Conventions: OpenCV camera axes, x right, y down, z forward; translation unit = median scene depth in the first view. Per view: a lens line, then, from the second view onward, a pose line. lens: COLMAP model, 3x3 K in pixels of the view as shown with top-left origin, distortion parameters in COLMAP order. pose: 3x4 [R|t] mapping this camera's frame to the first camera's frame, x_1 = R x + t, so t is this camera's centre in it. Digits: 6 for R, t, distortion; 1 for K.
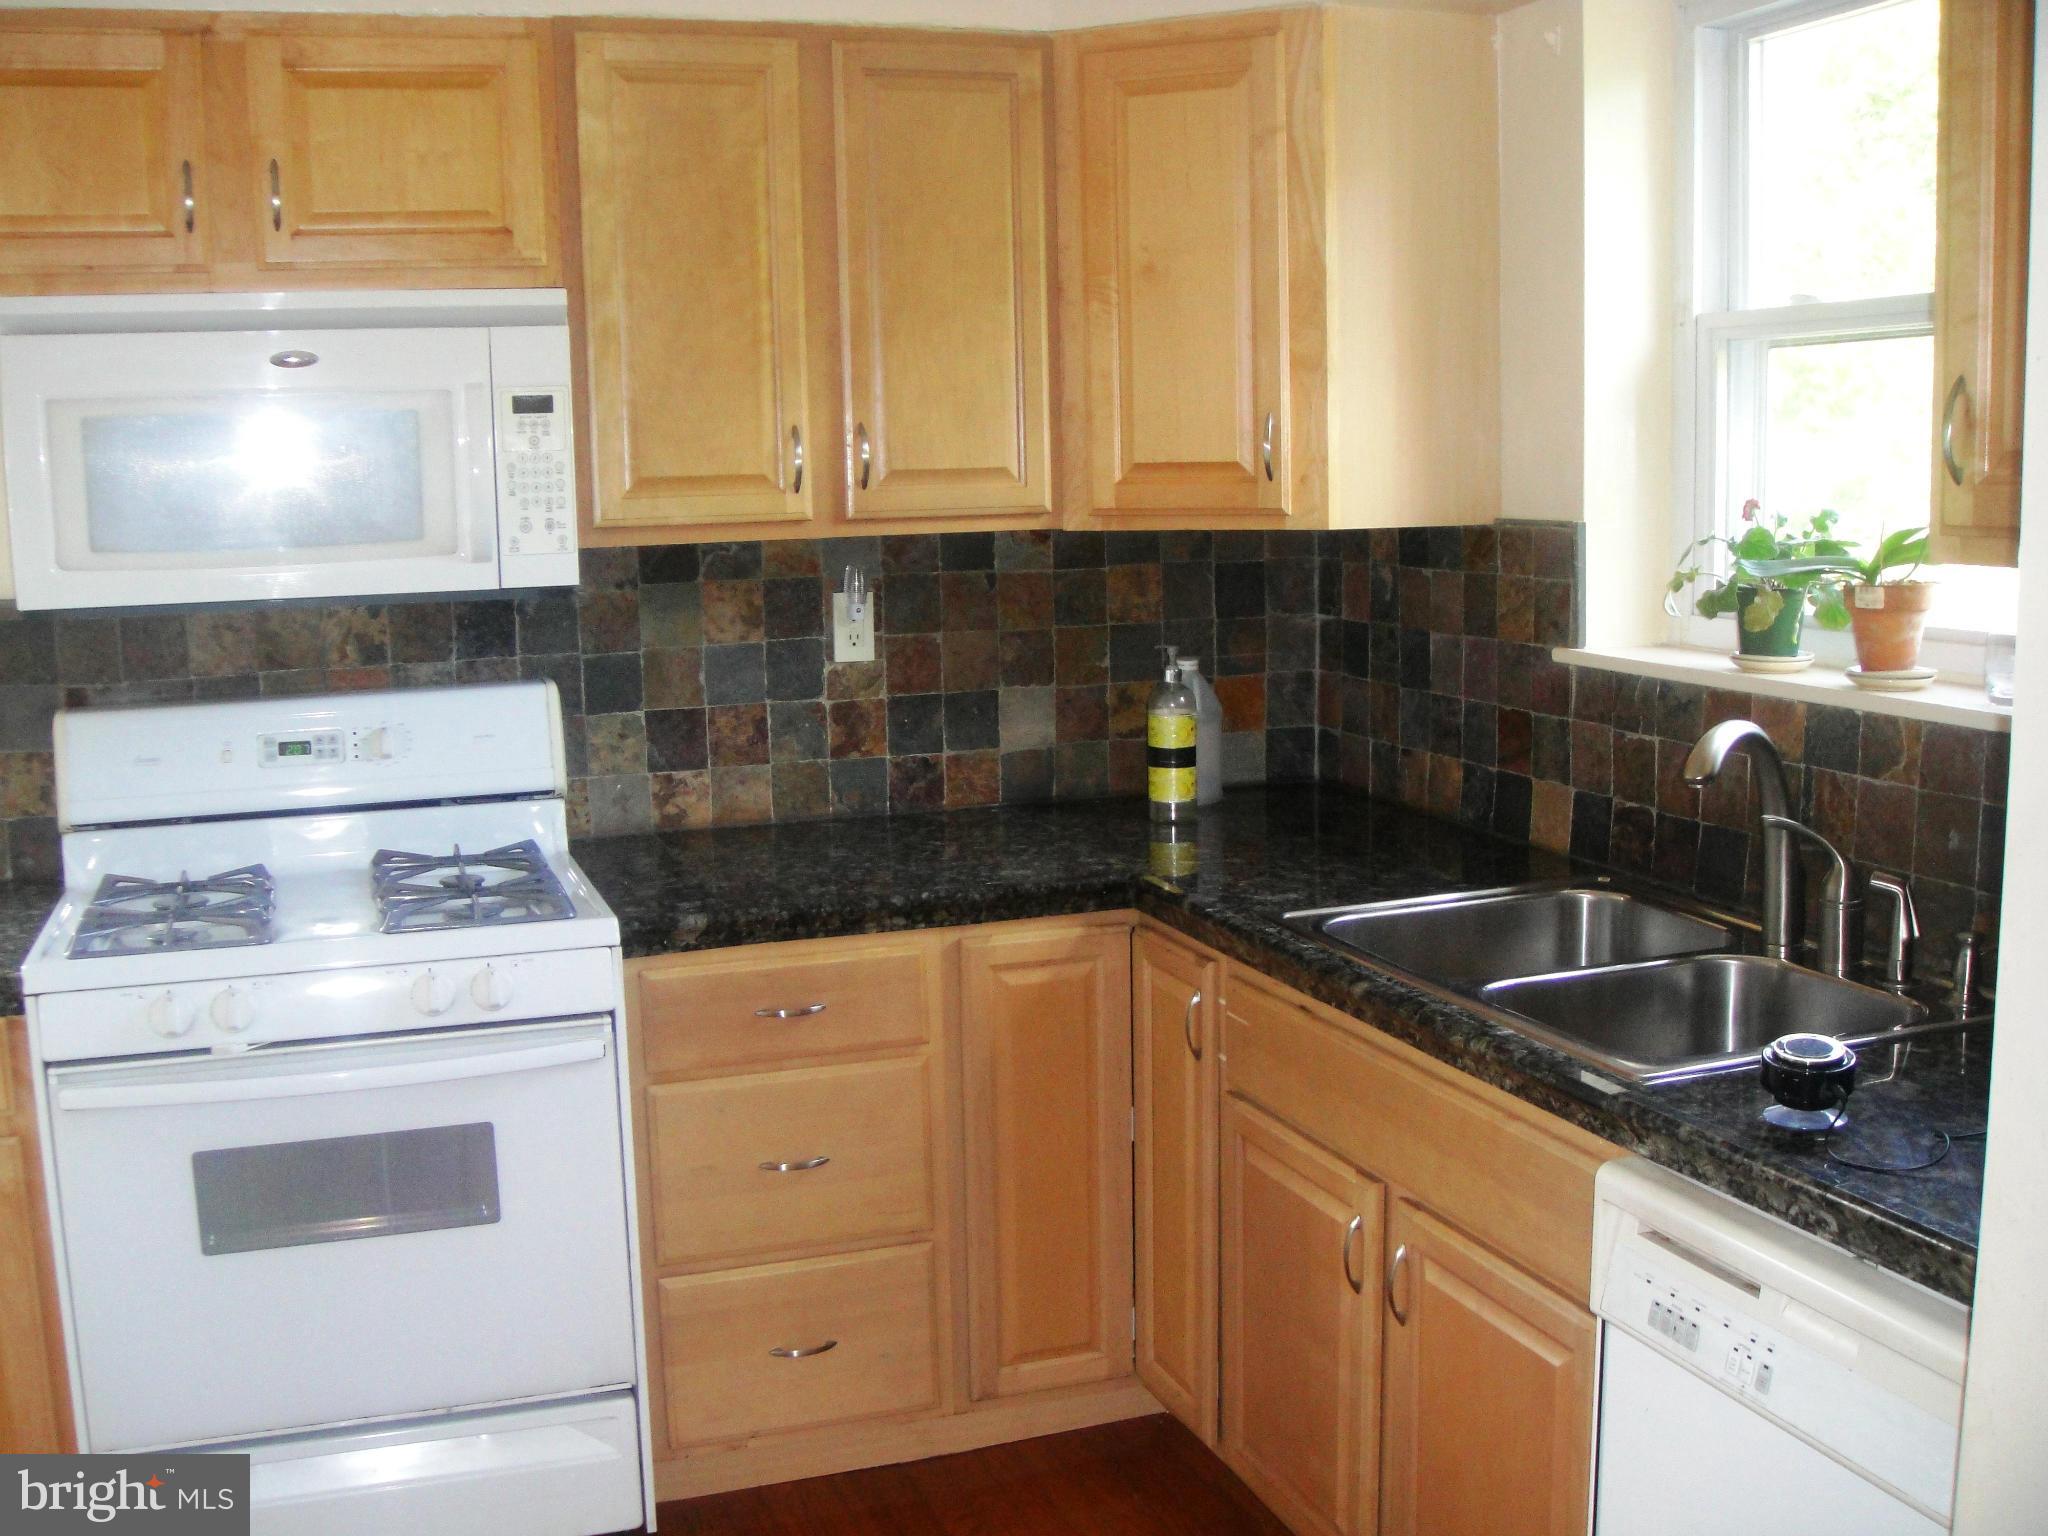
lens RADIAL K [[2179.0, 0, 987.1], [0, 2179.0, 821.8], [0, 0, 1]] dist [-0.155285, 0.146027]
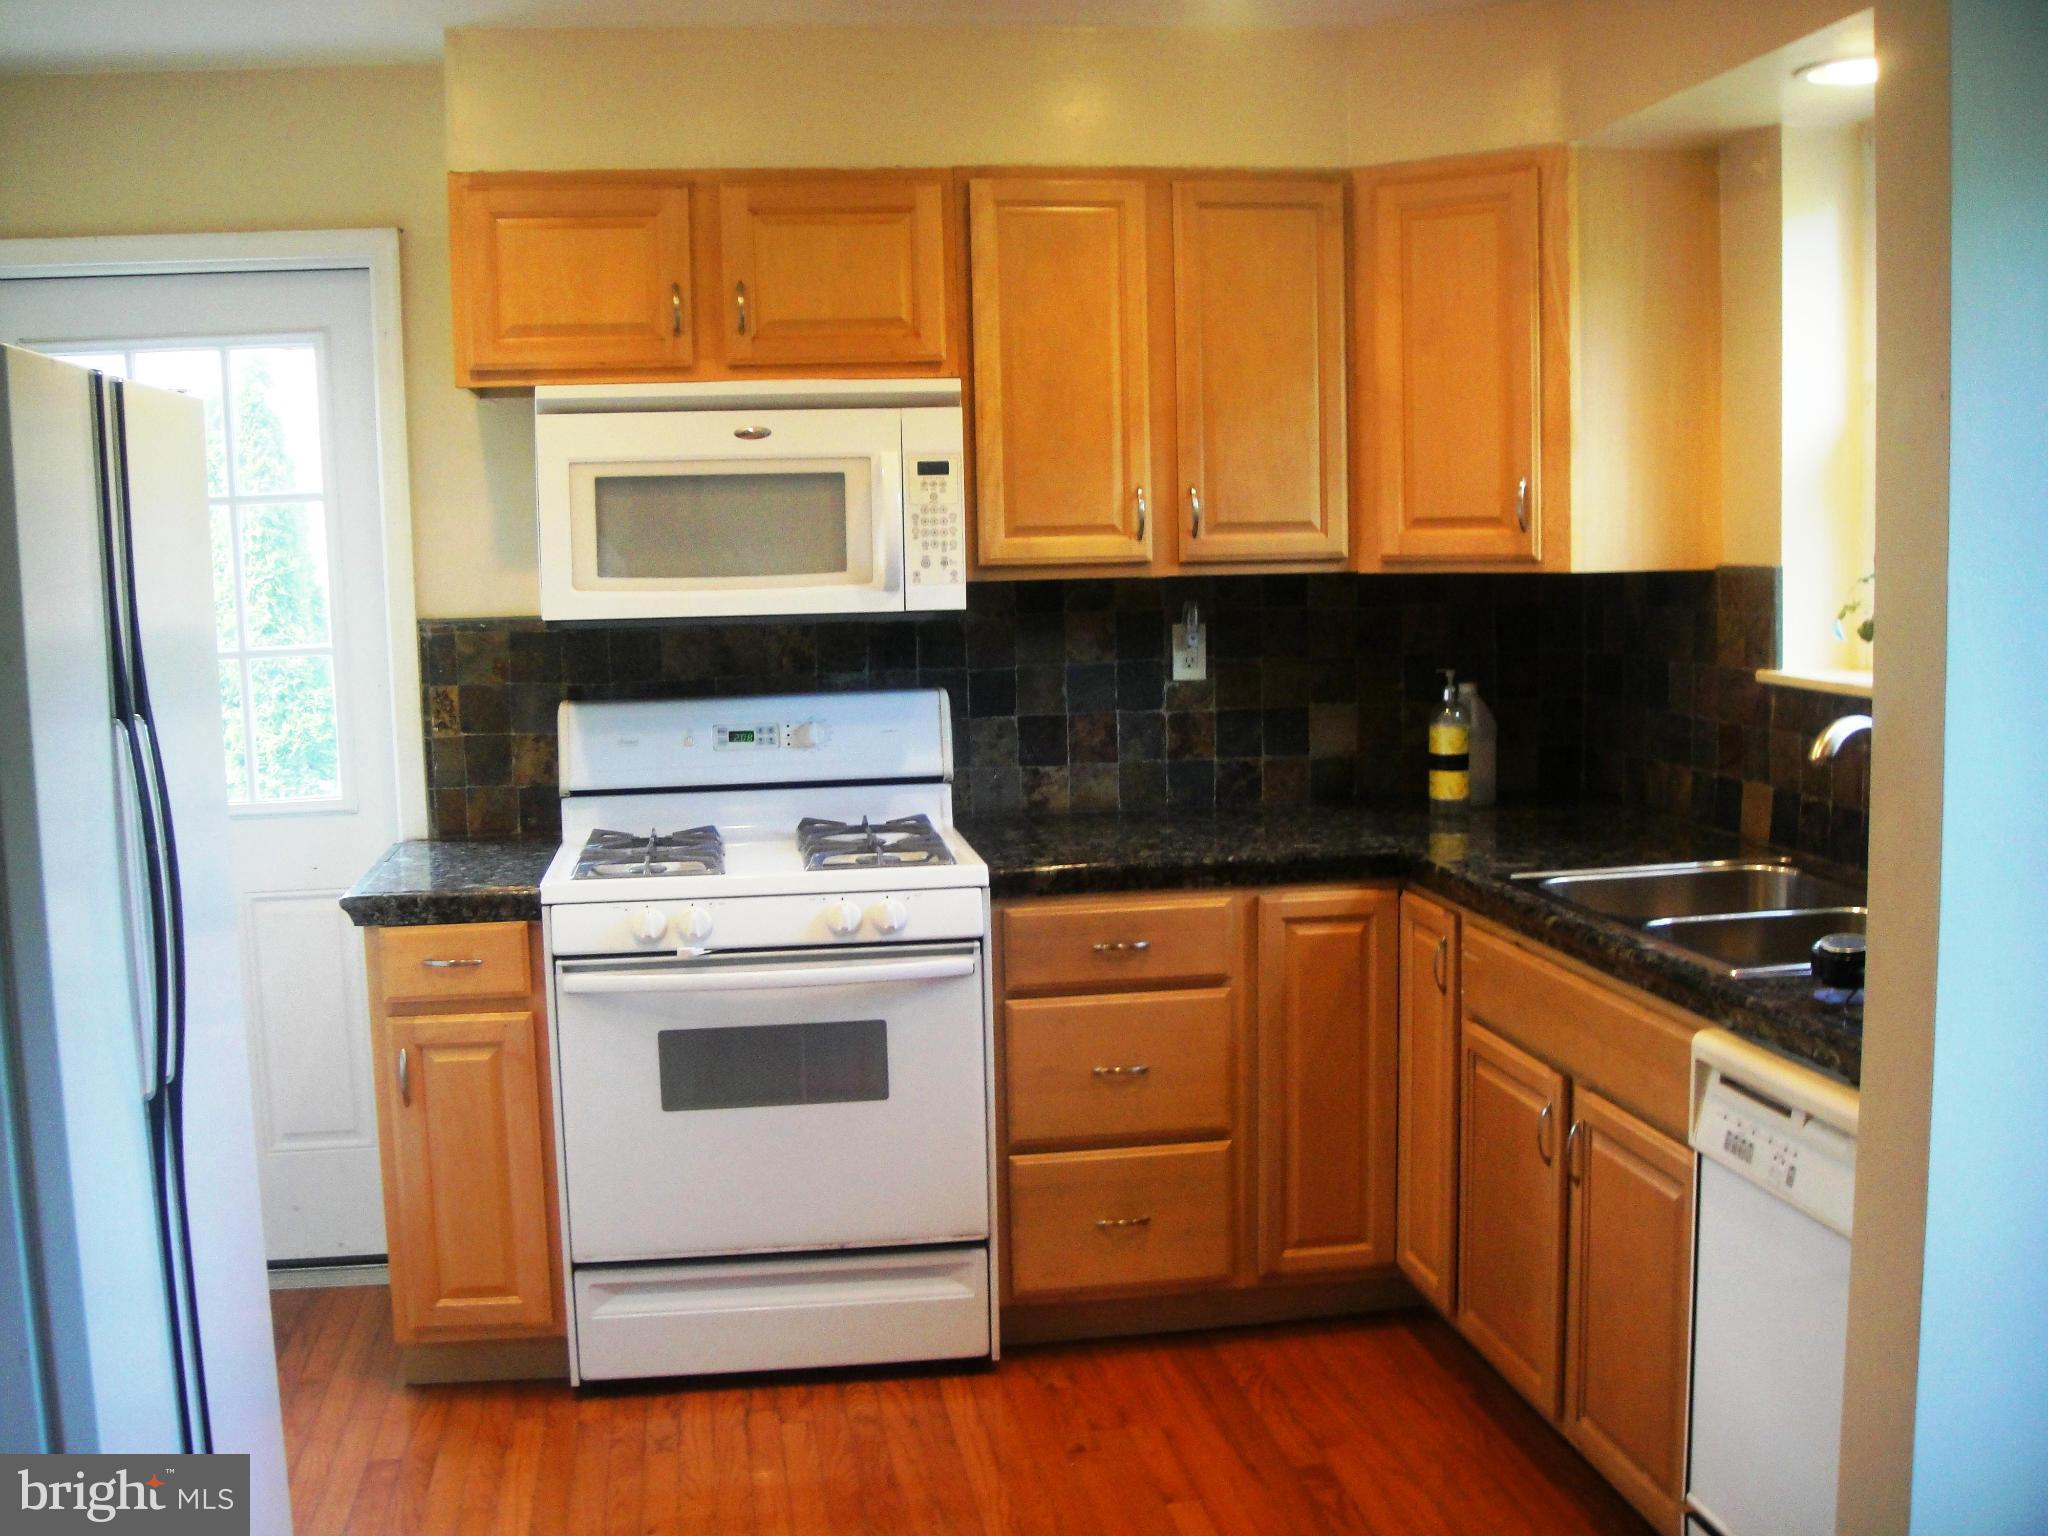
lens RADIAL K [[2187.2, 0, 1013.4], [0, 2187.2, 806.9], [0, 0, 1]] dist [-0.125635, 0.064873]
pose [[0.985052, 0.023102, -0.170700, 0.059926], [-0.029942, 0.998844, -0.037605, 0.052744], [0.169634, 0.042154, 0.984605, -0.251871]]
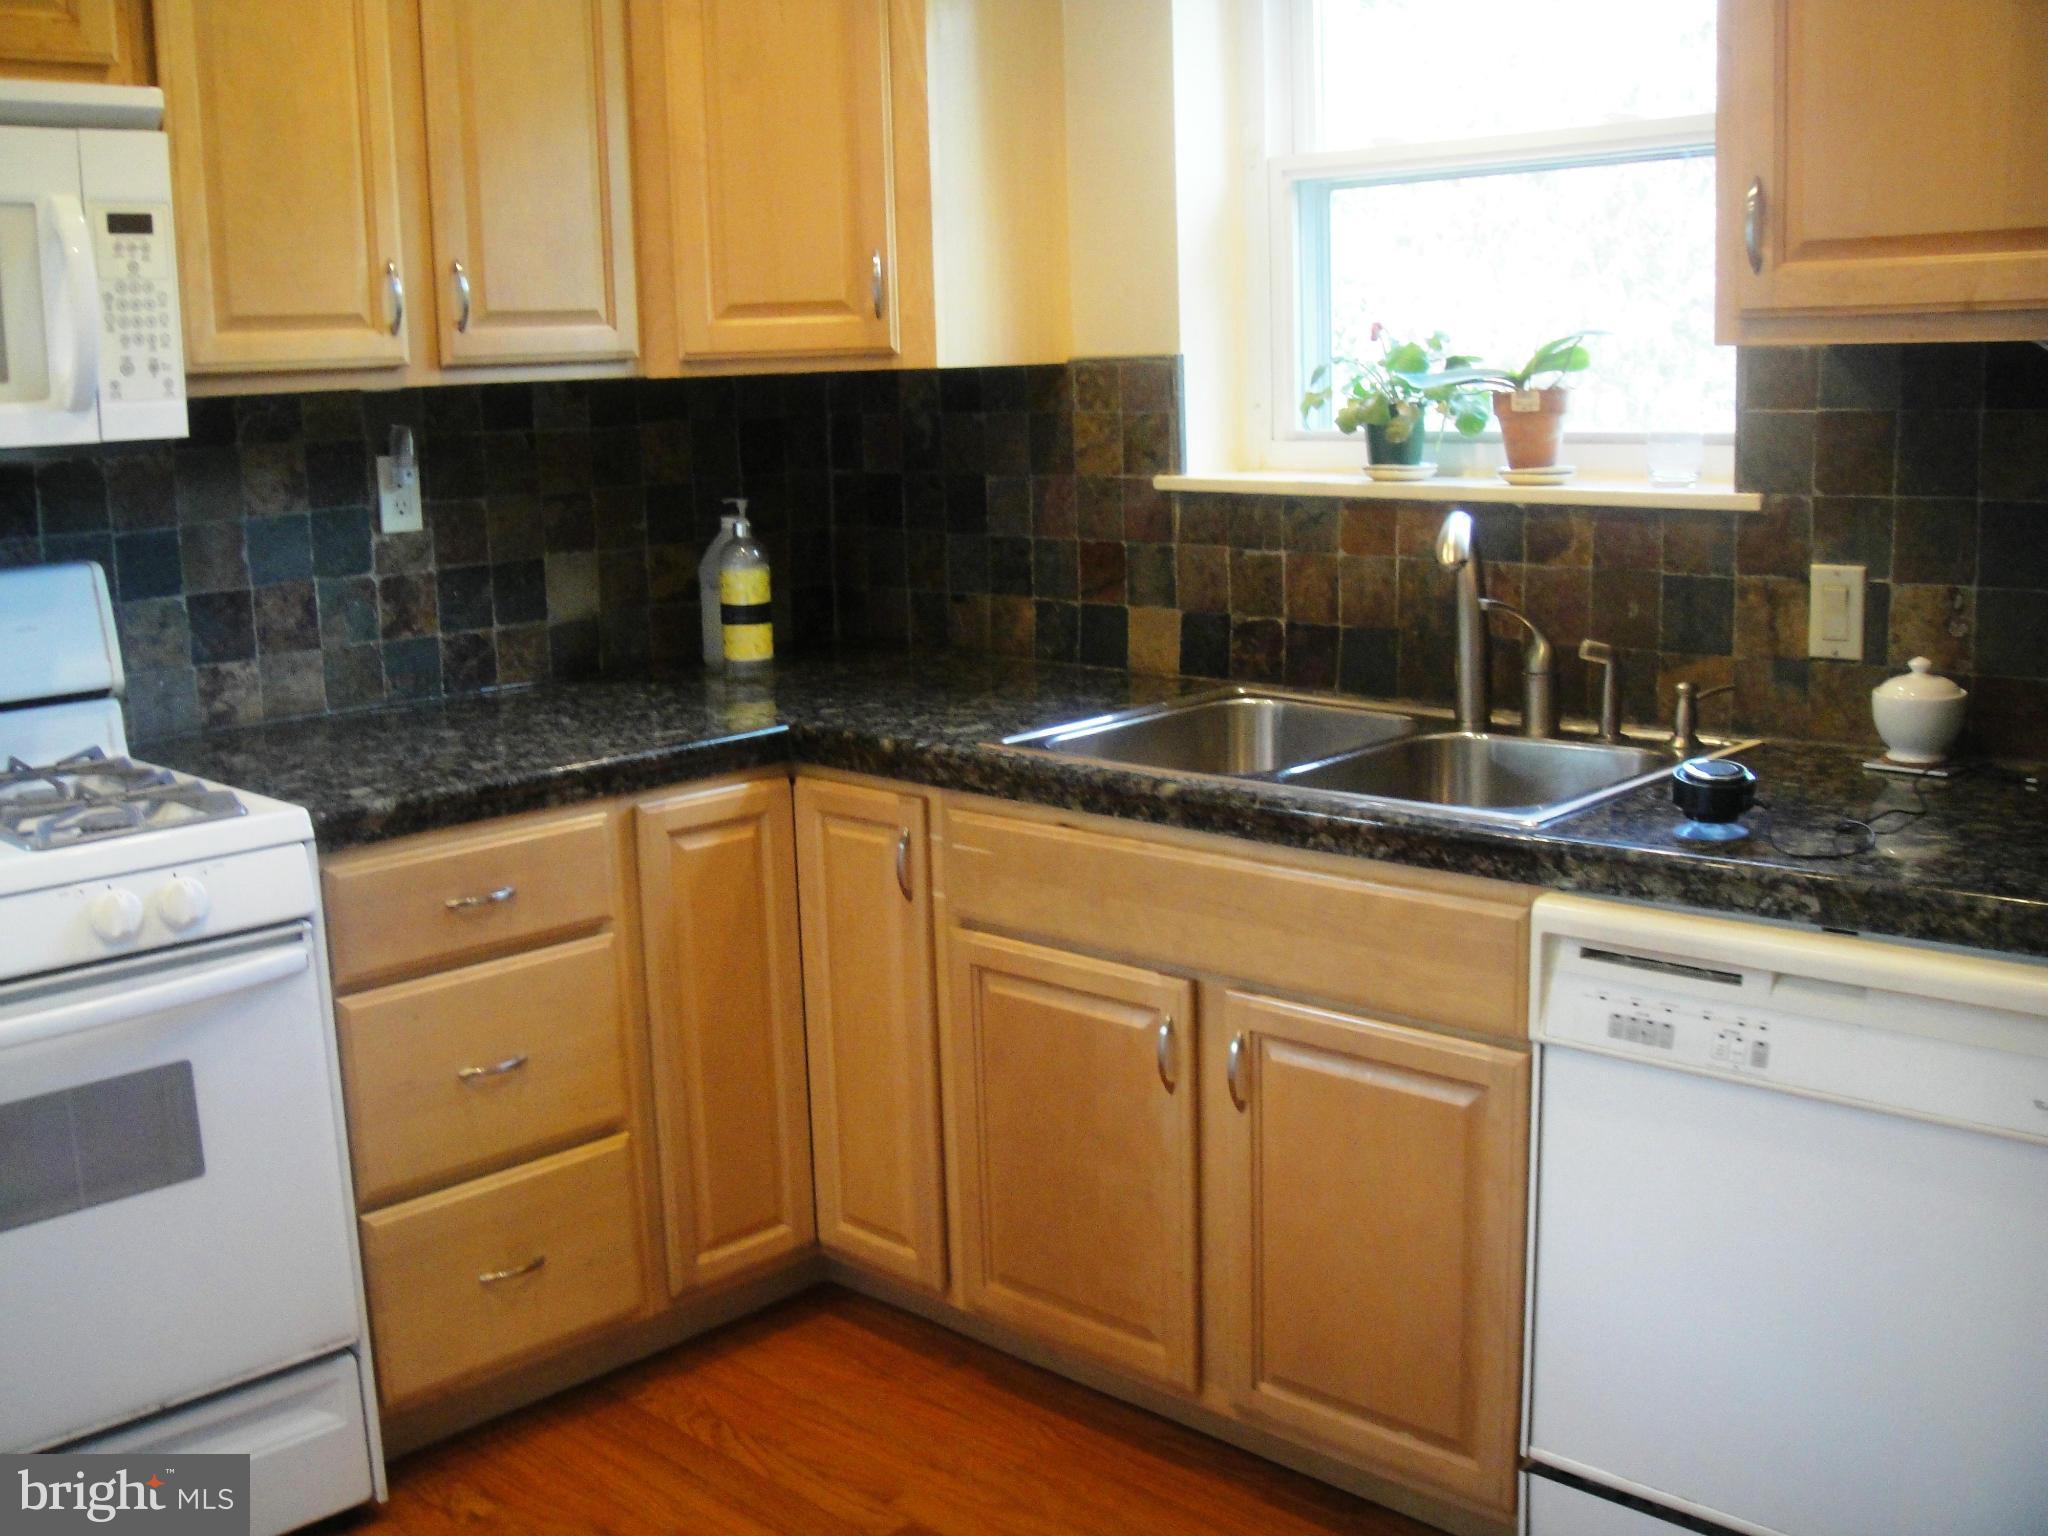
lens RADIAL K [[2187.2, 0, 1013.4], [0, 2187.2, 806.9], [0, 0, 1]] dist [-0.125635, 0.064873]
pose [[0.893912, -0.092979, 0.438494, -0.271488], [0.083653, 0.995668, 0.040589, 0.029232], [-0.440368, 0.000399, 0.897817, 0.083933]]
